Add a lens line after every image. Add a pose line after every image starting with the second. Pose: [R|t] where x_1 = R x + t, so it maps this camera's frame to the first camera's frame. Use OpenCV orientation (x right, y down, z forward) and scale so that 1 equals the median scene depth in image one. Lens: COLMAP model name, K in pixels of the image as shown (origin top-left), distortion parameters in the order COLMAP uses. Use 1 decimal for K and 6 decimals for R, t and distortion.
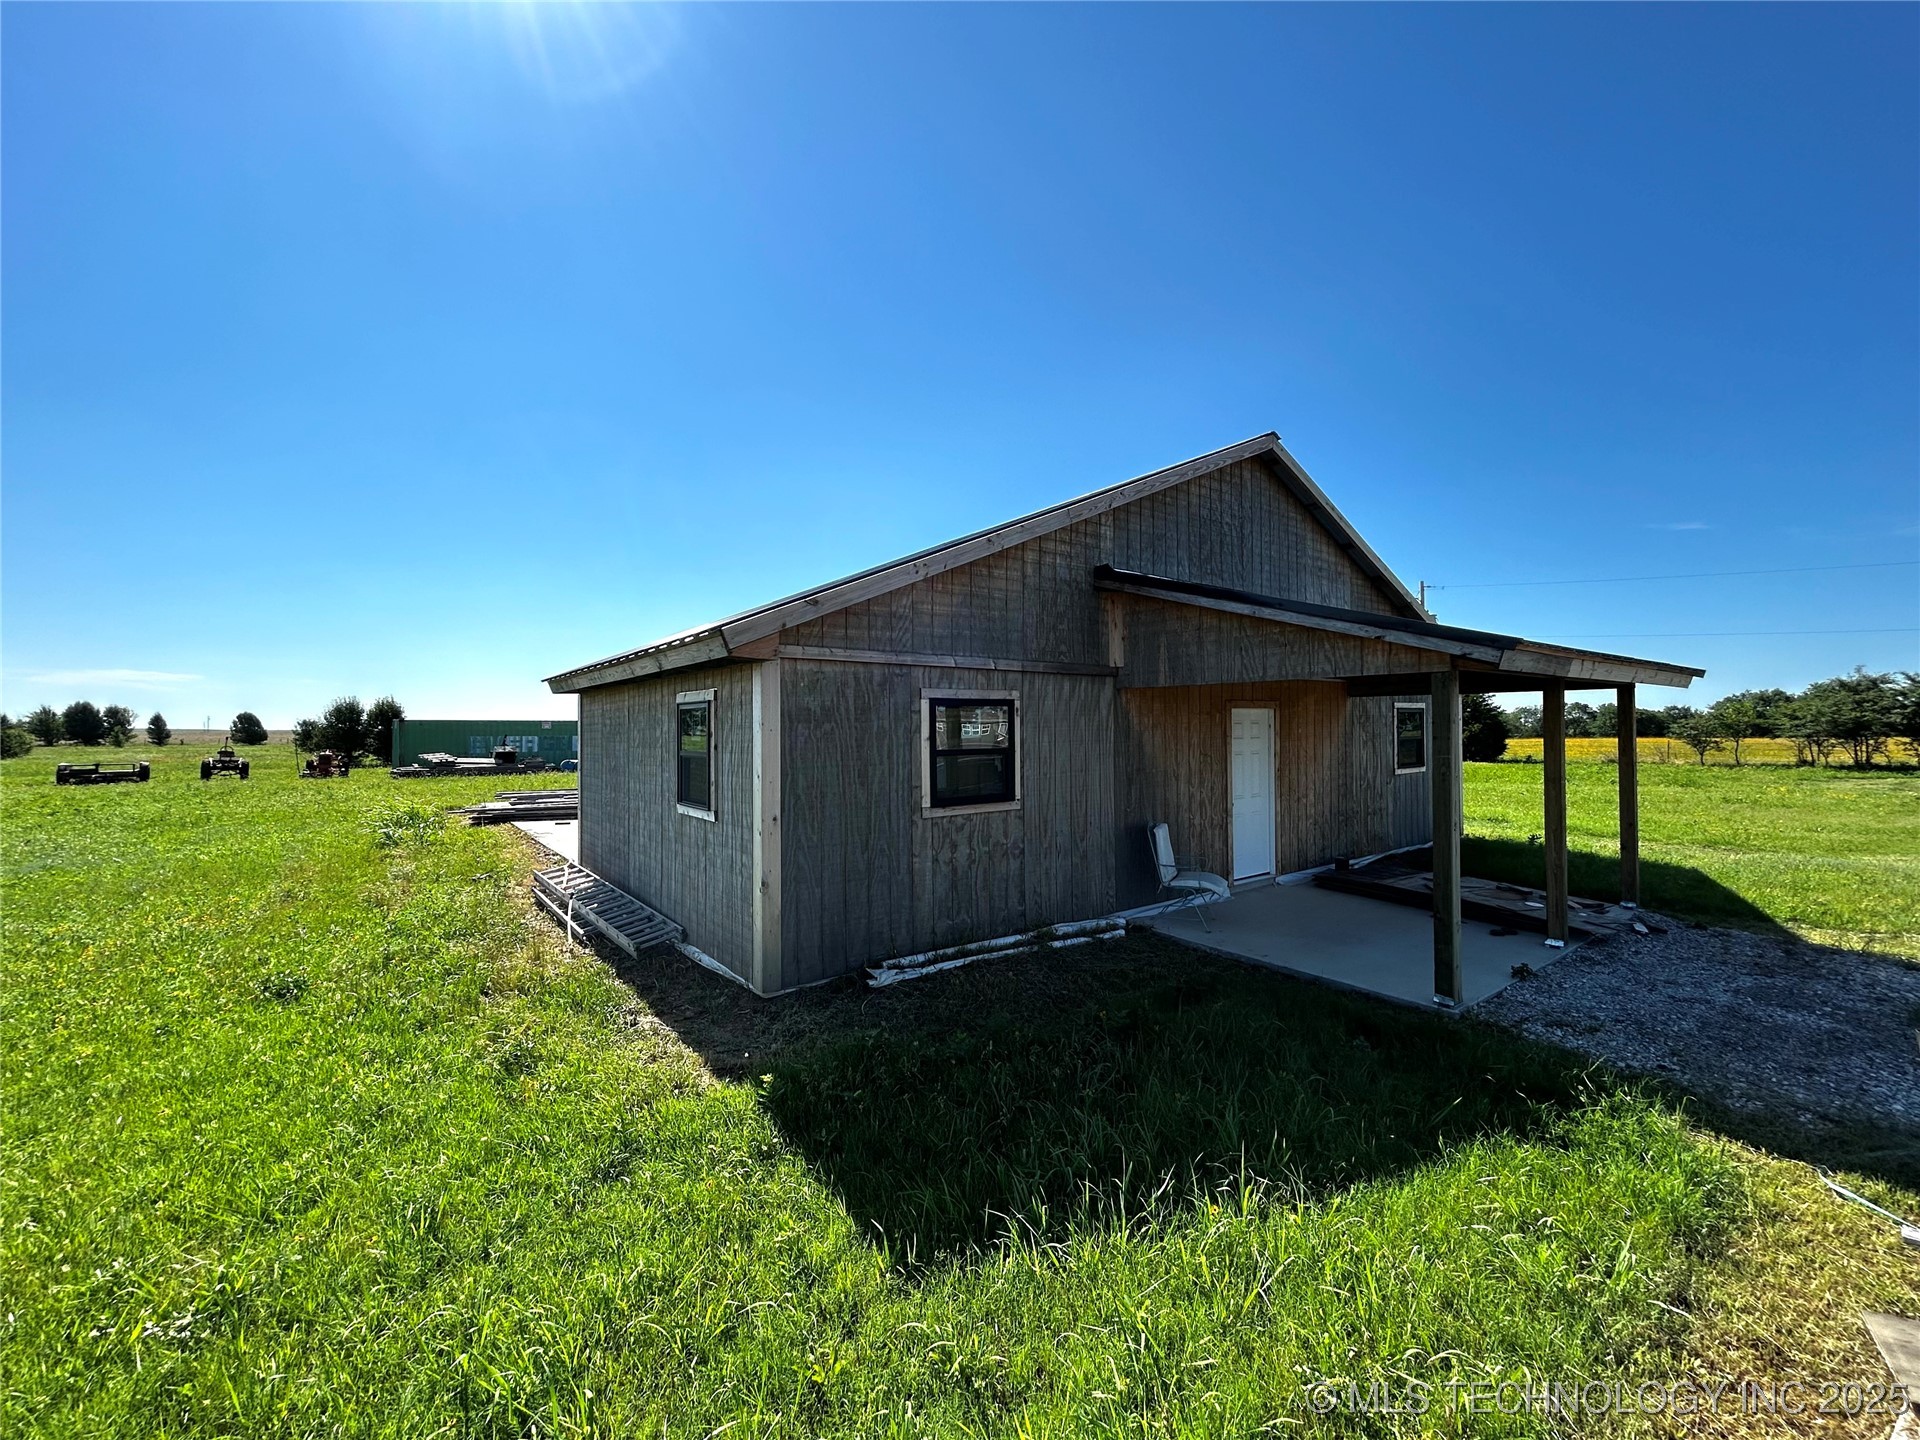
lens RADIAL K [[770.9, 0, 955.8], [0, 770.9, 723.0], [0, 0, 1]] dist [-0.001665, -0.000549]
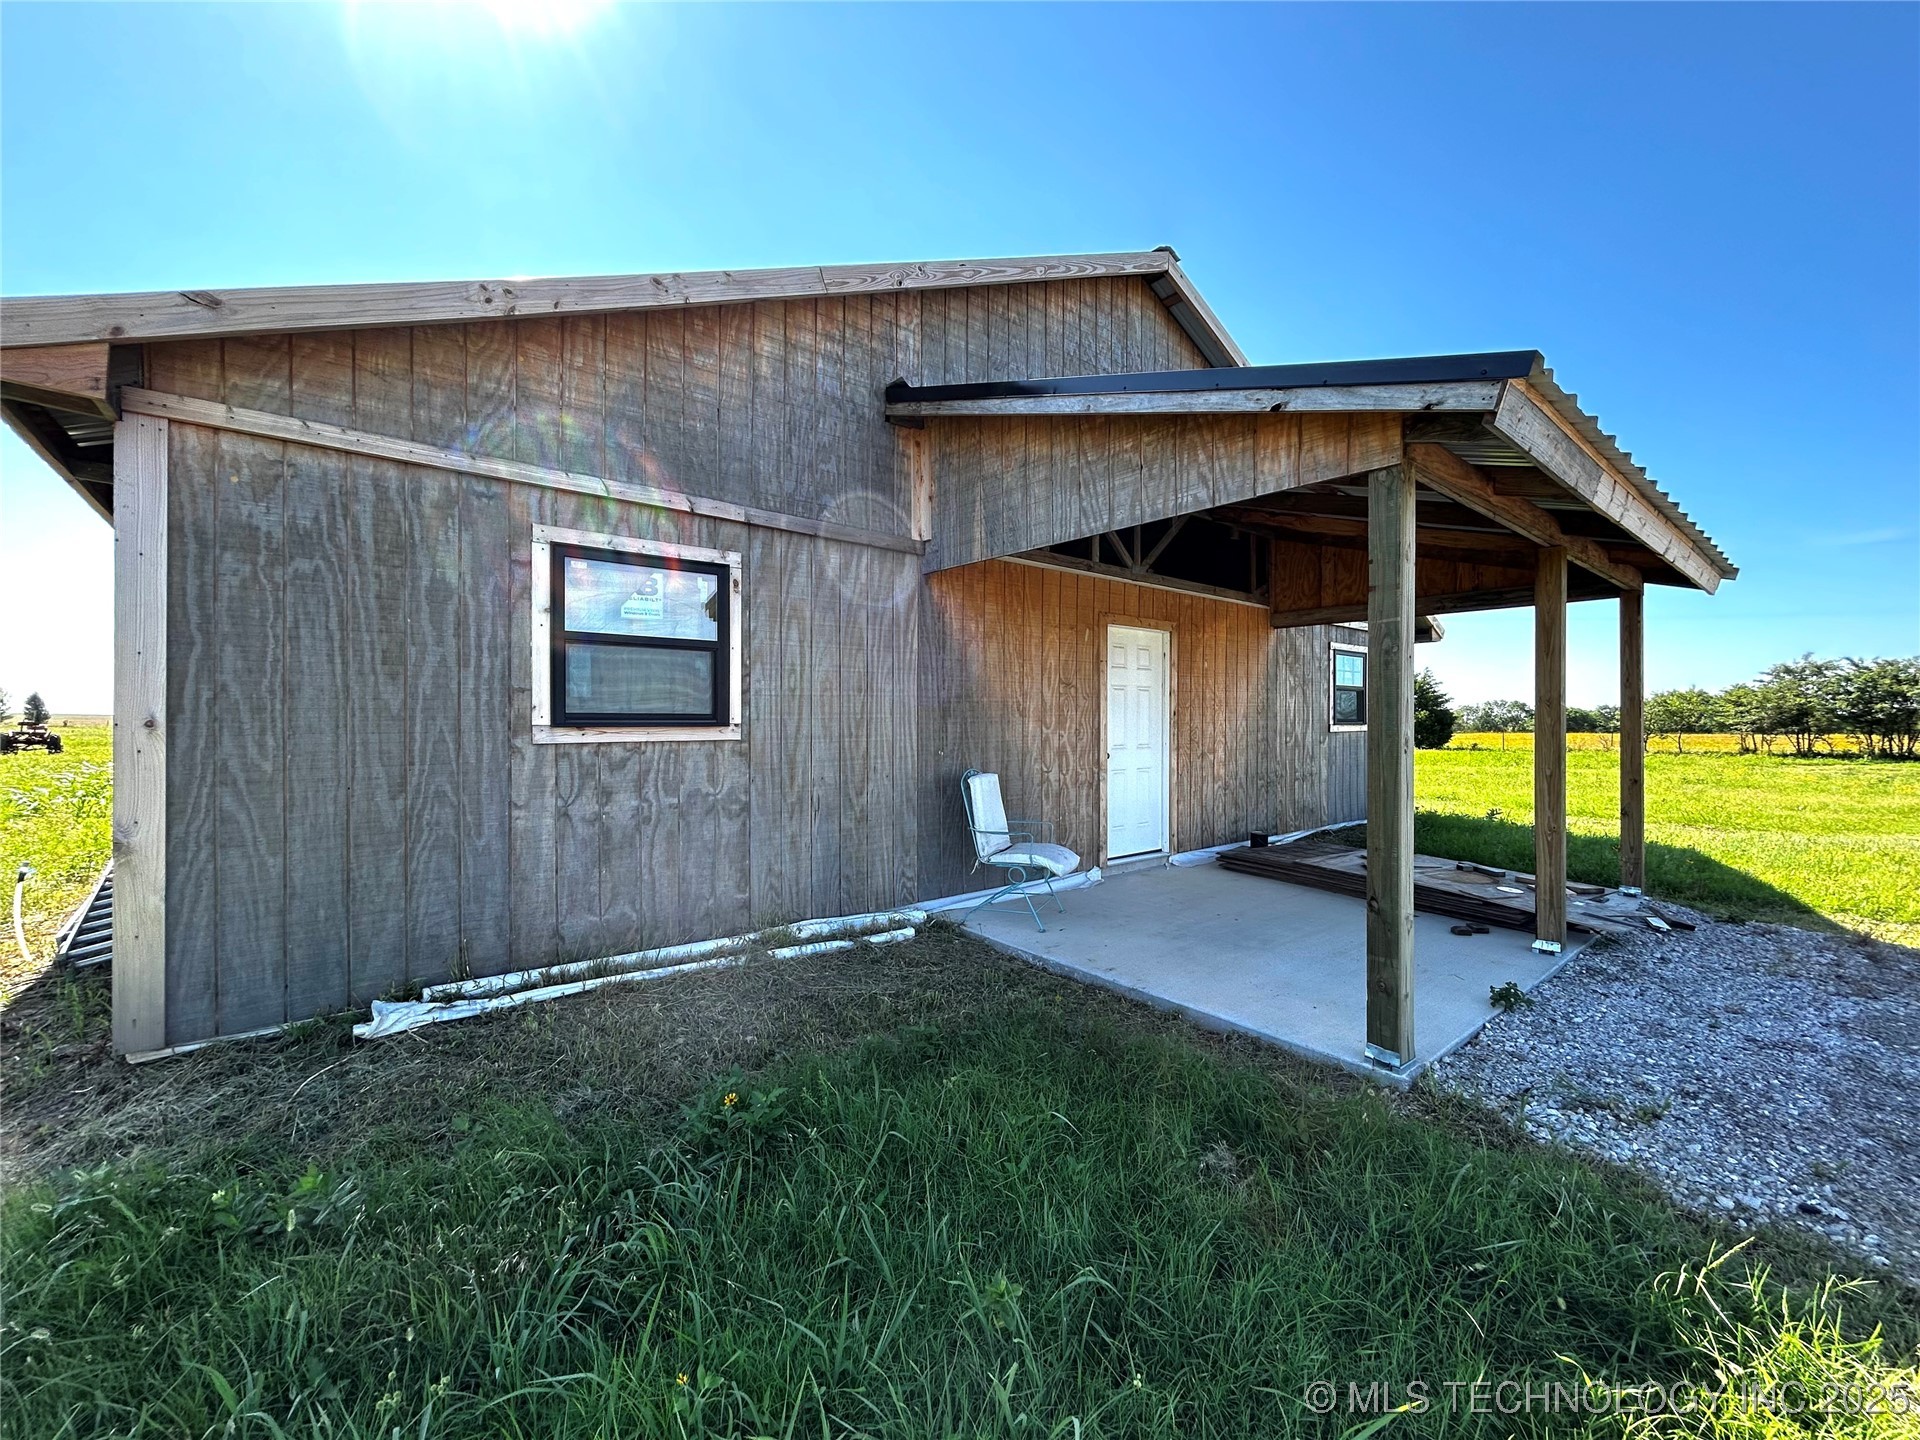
lens RADIAL K [[770.9, 0, 955.8], [0, 770.9, 723.0], [0, 0, 1]] dist [-0.001665, -0.000549]
pose [[0.998626, 0.009728, 0.051491, 0.244019], [-0.010127, 0.999921, 0.007509, 0.097533], [-0.051414, -0.008020, 0.998645, 0.381806]]
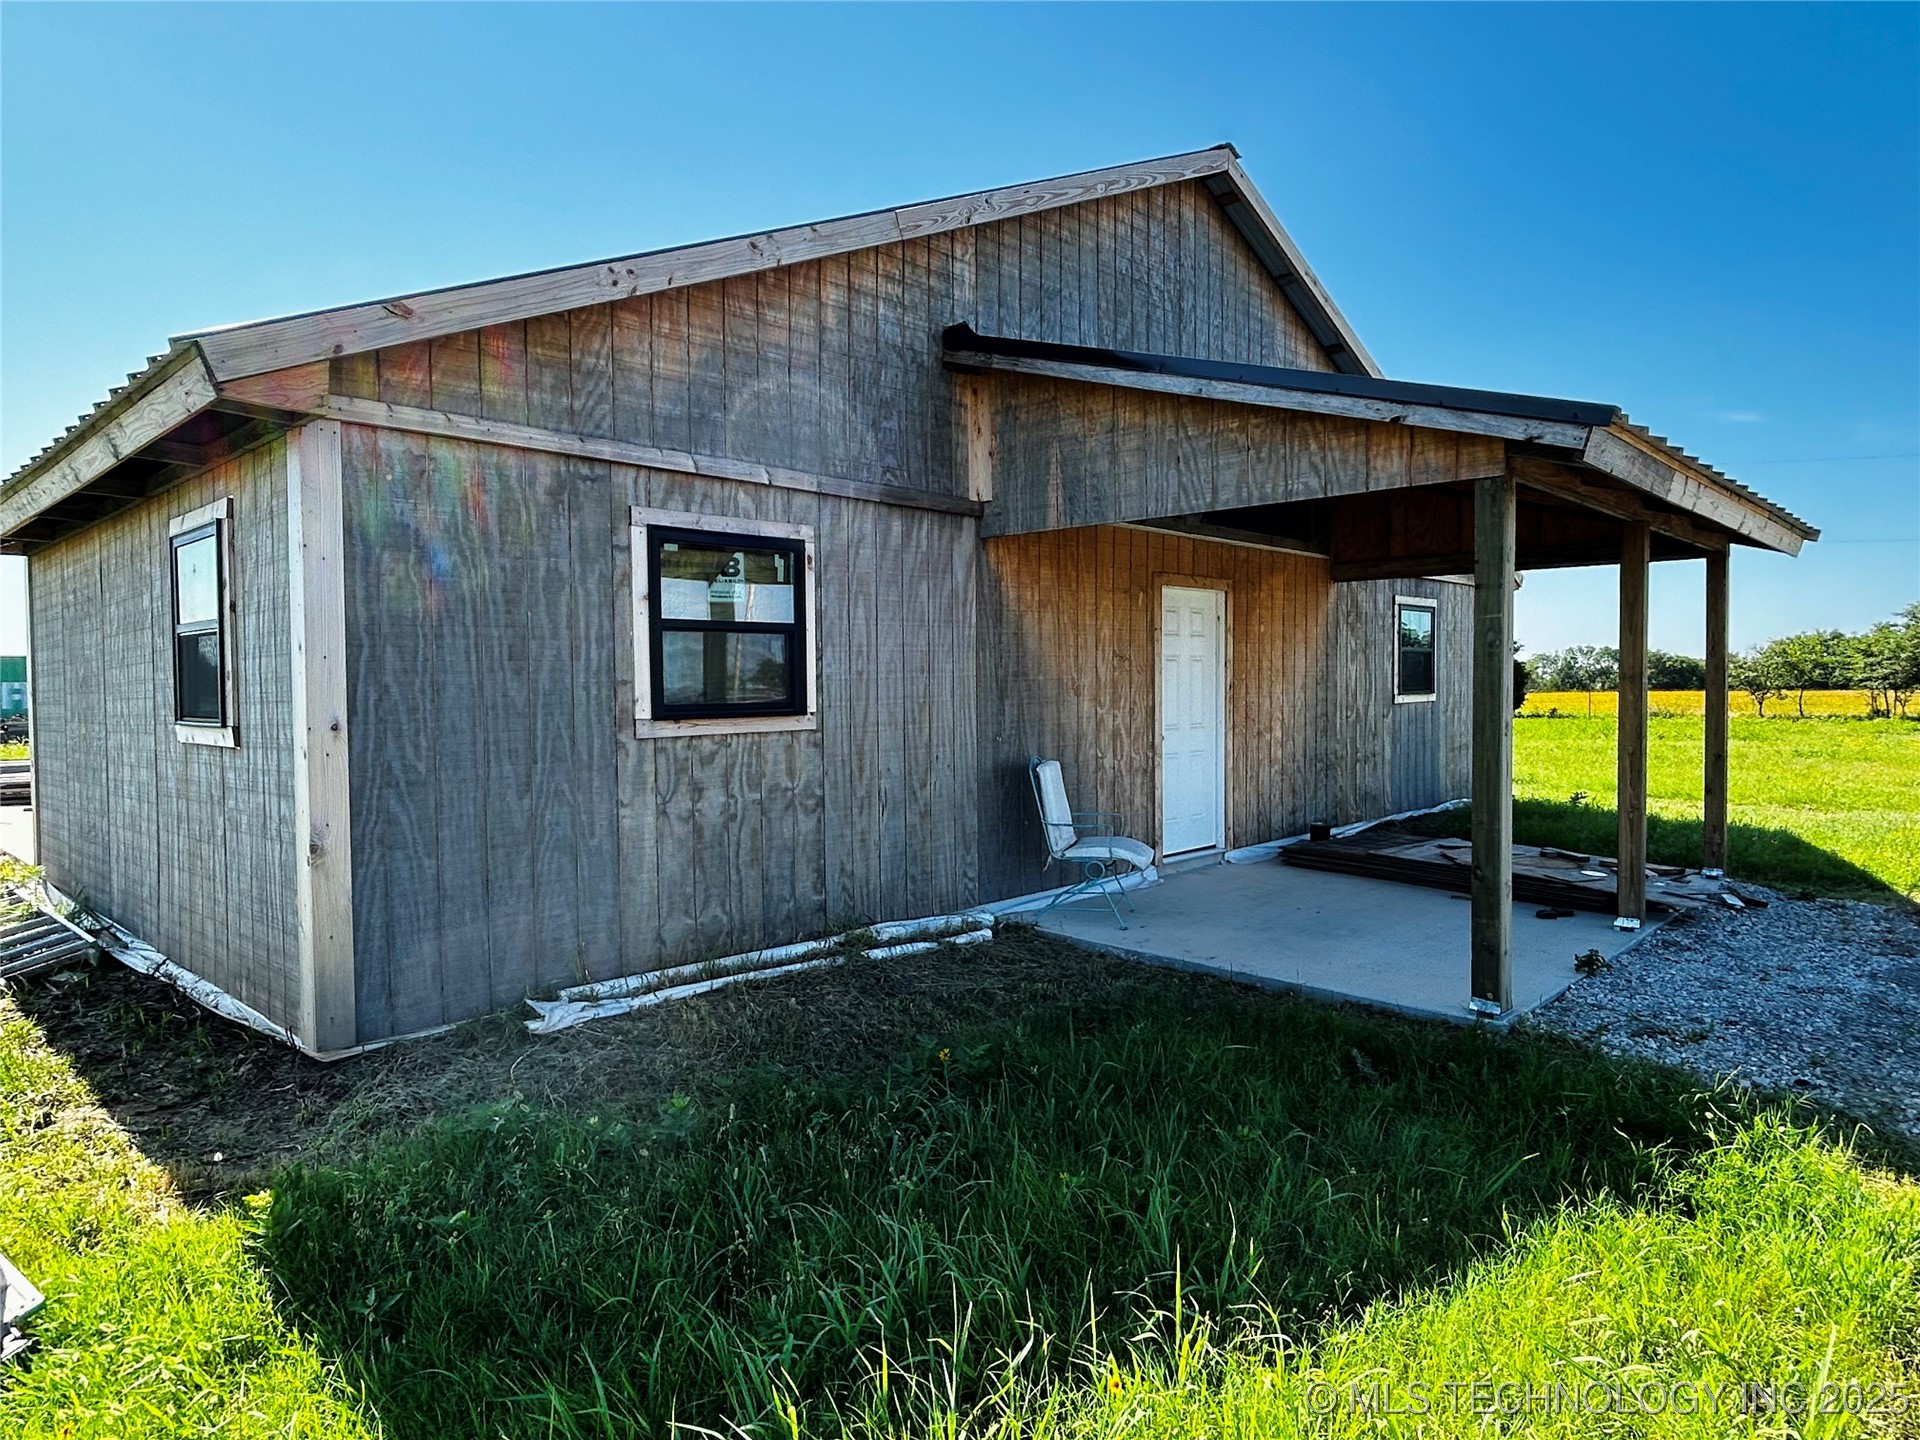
lens RADIAL K [[1148.2, 0, 949.2], [0, 1148.2, 723.8], [0, 0, 1]] dist [0.012380, -0.028049]
pose [[0.986964, -0.006837, 0.160796, 0.046337], [0.000289, 0.999171, 0.040709, 0.076820], [-0.160941, -0.040132, 0.986148, 0.131418]]
